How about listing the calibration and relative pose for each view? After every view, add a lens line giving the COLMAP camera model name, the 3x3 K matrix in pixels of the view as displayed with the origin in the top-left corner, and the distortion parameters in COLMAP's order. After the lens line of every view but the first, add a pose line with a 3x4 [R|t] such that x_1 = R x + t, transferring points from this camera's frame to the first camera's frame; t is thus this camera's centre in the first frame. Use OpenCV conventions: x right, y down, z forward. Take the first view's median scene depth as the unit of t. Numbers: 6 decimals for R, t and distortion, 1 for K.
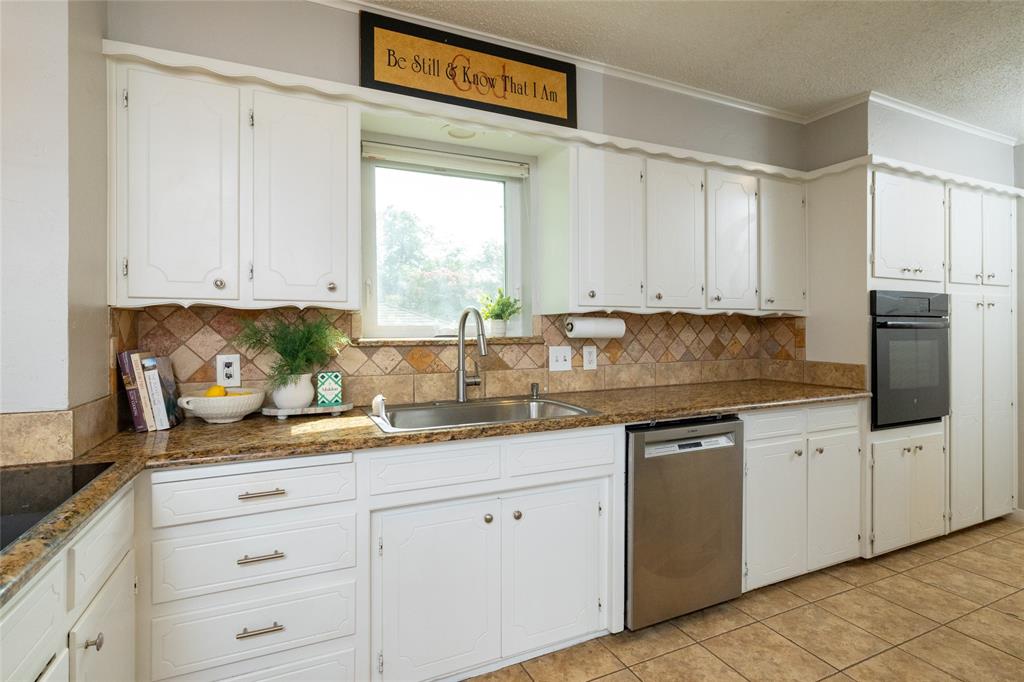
lens RADIAL K [[502.5, 0, 511.5], [0, 502.5, 329.6], [0, 0, 1]] dist [-0.000333, 0.000504]
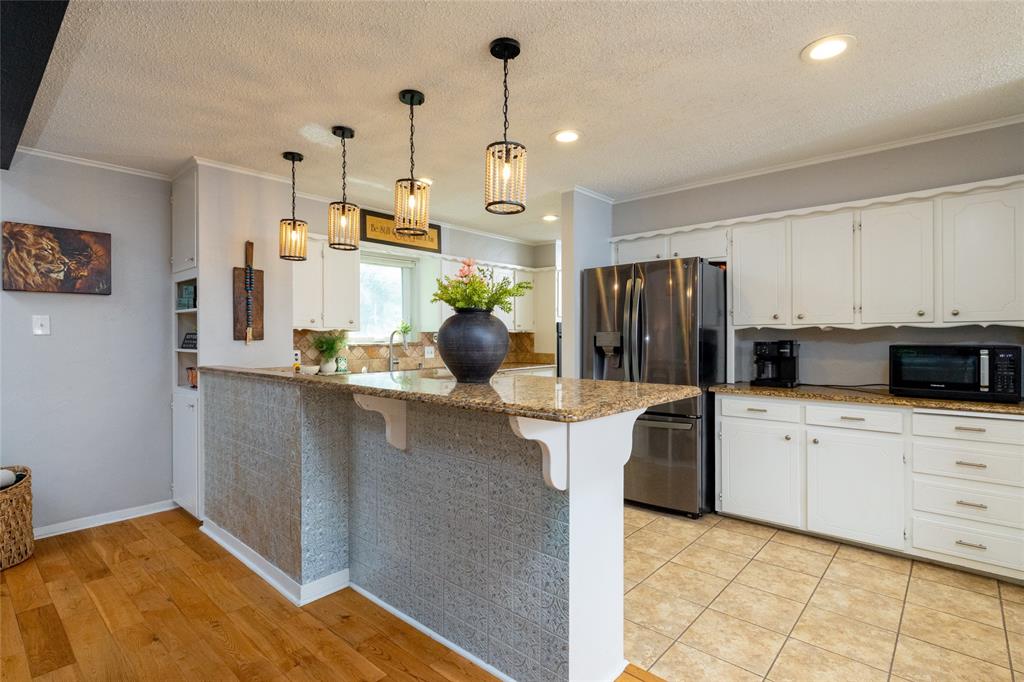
lens RADIAL K [[502.1, 0, 512.0], [0, 502.1, 341.0], [0, 0, 1]] dist [-0.000350, 0.000159]
pose [[0.916690, -0.001864, 0.399595, -0.541822], [-0.001519, 0.999966, 0.008149, -0.011235], [-0.399596, -0.008078, 0.916656, -1.374757]]
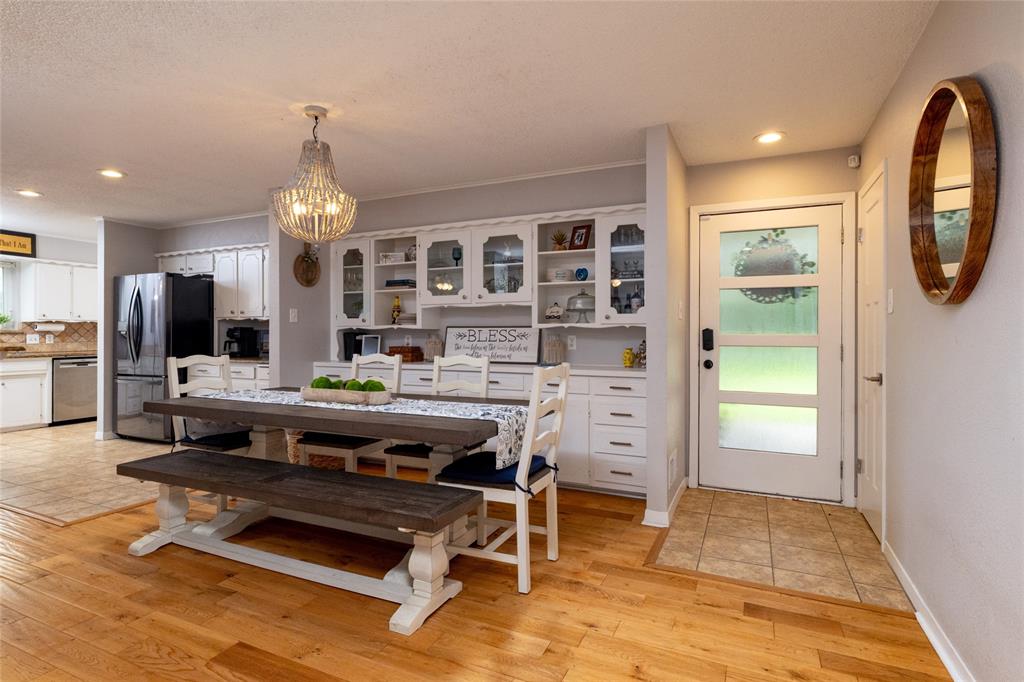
lens RADIAL K [[519.0, 0, 511.8], [0, 519.0, 336.9], [0, 0, 1]] dist [-0.000498, 0.000484]
pose [[0.759909, 0.003270, 0.650021, 0.287945], [-0.003902, 0.999992, -0.000470, 0.045899], [-0.650018, -0.002179, 0.759916, -3.219528]]
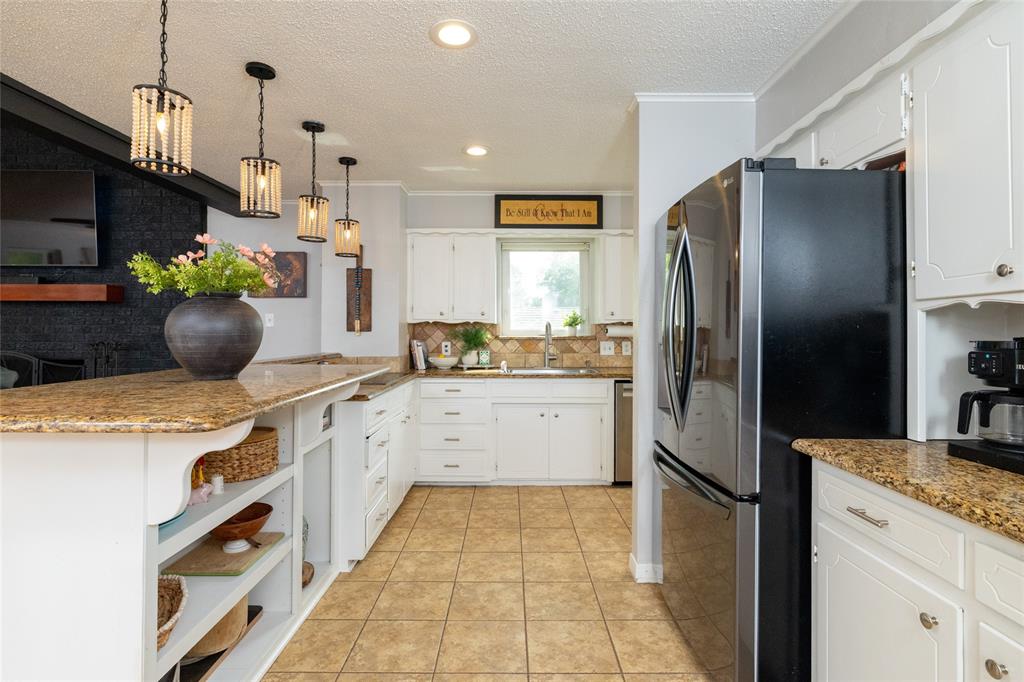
lens RADIAL K [[502.5, 0, 511.5], [0, 502.5, 329.6], [0, 0, 1]] dist [-0.000333, 0.000504]
pose [[0.909343, 0.004109, -0.416027, 0.661779], [-0.005115, 0.999986, -0.001303, -0.006209], [0.416016, 0.003313, 0.909351, -0.969930]]
